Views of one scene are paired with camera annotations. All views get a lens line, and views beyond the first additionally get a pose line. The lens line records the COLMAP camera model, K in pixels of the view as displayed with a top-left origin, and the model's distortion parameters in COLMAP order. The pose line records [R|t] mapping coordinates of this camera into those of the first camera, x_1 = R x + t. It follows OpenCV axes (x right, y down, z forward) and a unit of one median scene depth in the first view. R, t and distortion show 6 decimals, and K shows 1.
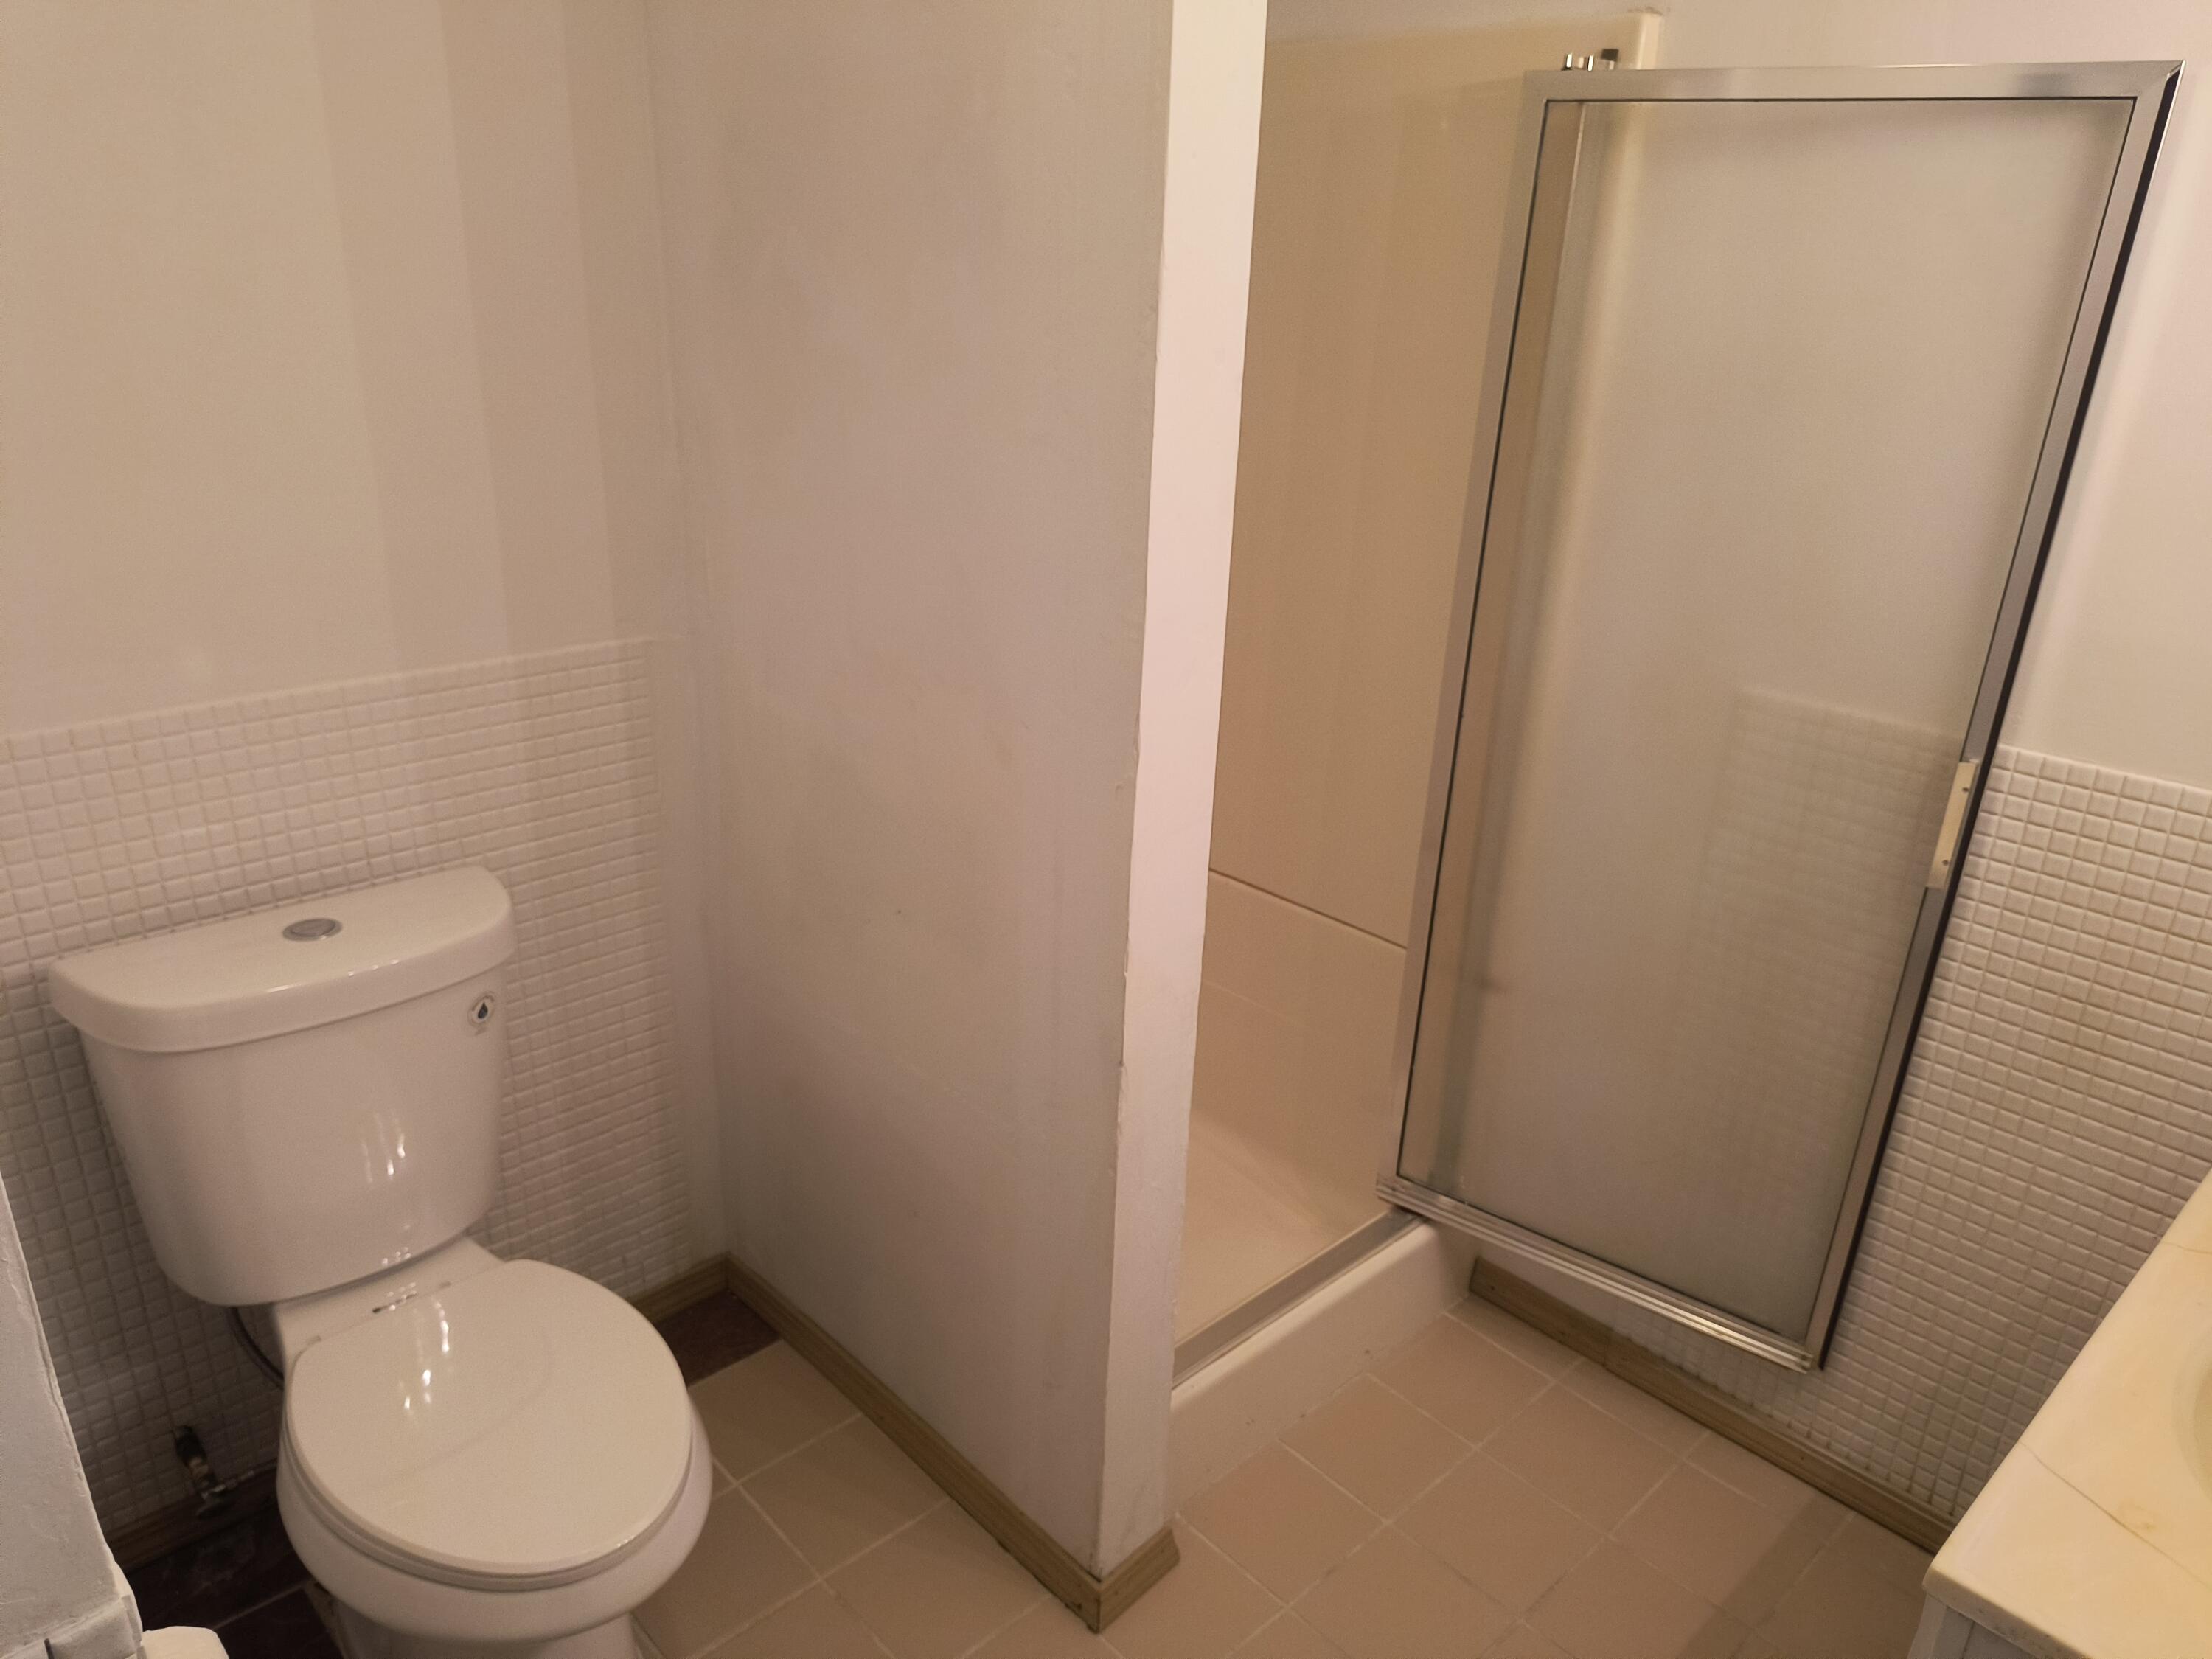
lens RADIAL K [[1527.3, 0, 1105.4], [0, 1527.3, 837.8], [0, 0, 1]] dist [0.003520, -0.008225]
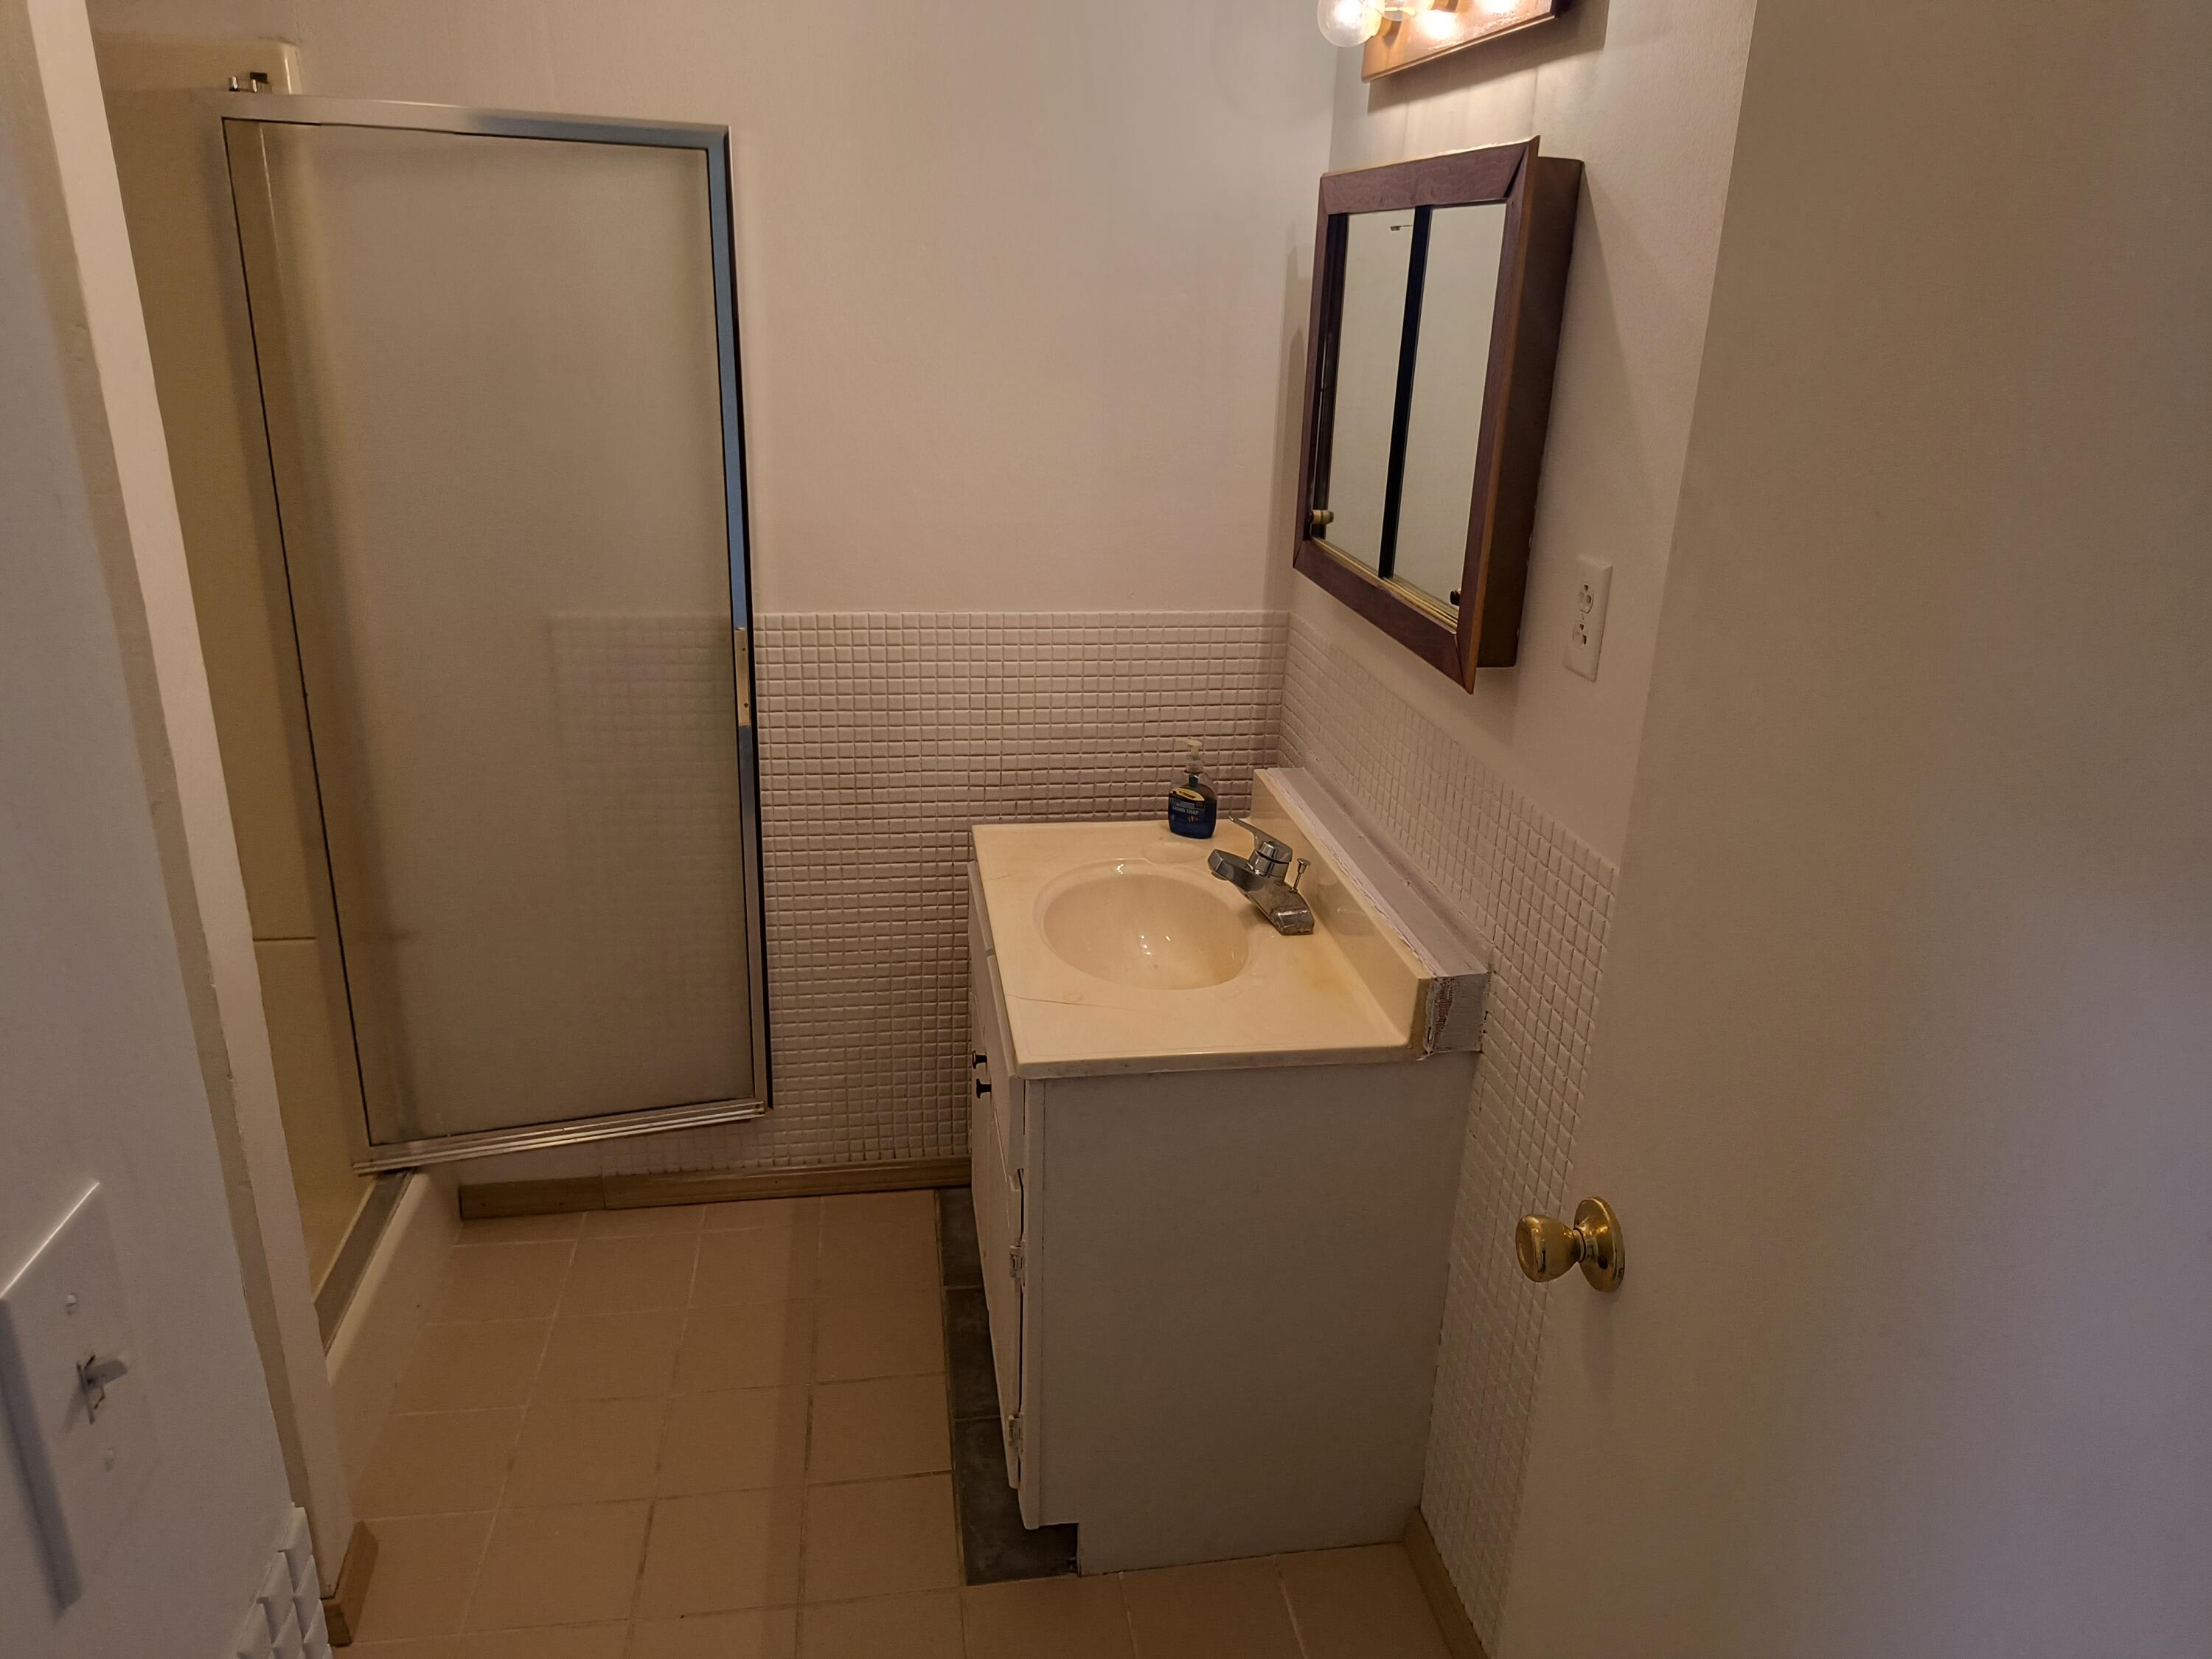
lens RADIAL K [[1527.3, 0, 1100.9], [0, 1527.3, 827.5], [0, 0, 1]] dist [0.003520, -0.008225]
pose [[0.564786, -0.291440, 0.772061, -0.331496], [0.290037, 0.945979, 0.144921, 0.012647], [-0.772590, 0.142077, 0.618805, -0.068449]]
